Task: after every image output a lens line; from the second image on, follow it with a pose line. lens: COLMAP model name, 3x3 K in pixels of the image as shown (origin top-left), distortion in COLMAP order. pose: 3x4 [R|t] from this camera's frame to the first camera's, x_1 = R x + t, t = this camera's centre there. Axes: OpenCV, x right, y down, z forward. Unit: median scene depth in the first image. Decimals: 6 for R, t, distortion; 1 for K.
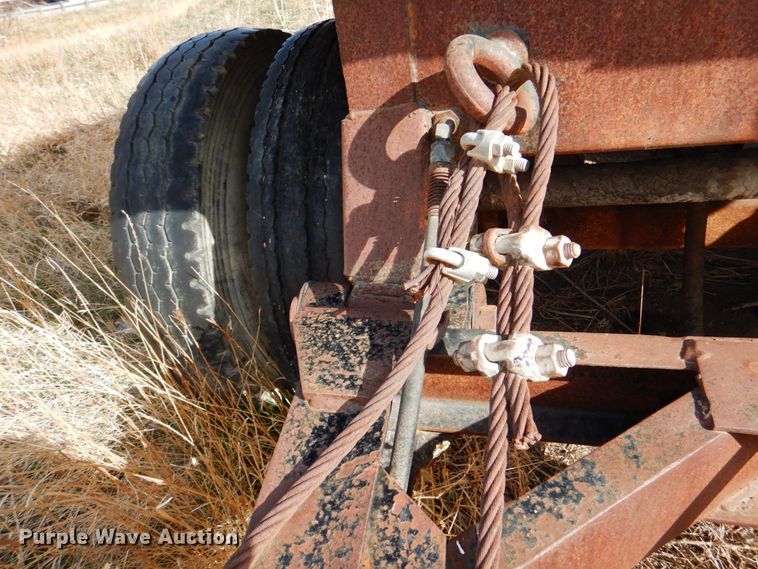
lens RADIAL K [[521.6, 0, 379.0], [0, 521.6, 284.5], [0, 0, 1]] dist [0.021374, 0.001012]
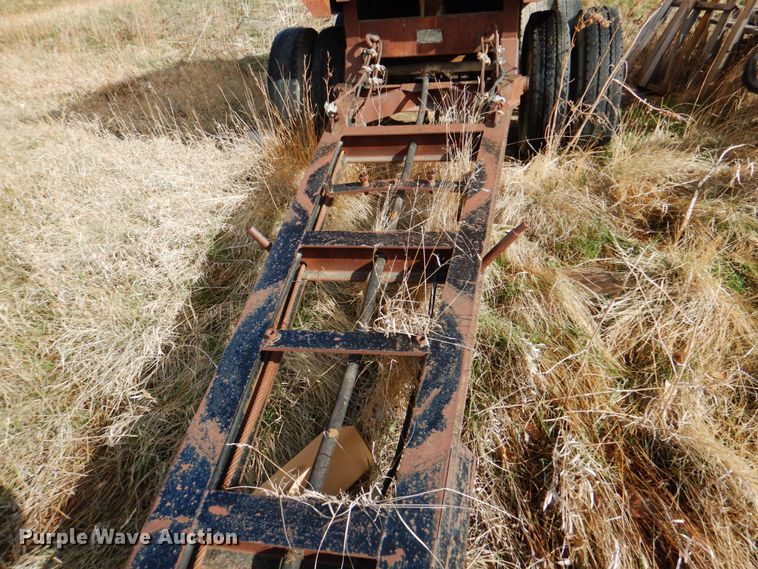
lens RADIAL K [[521.6, 0, 379.0], [0, 521.6, 284.5], [0, 0, 1]] dist [0.021374, 0.001012]
pose [[0.991848, 0.009072, 0.127105, -0.463955], [-0.009672, 0.999945, 0.004107, 2.415897], [-0.127061, -0.005303, 0.991881, -5.090535]]
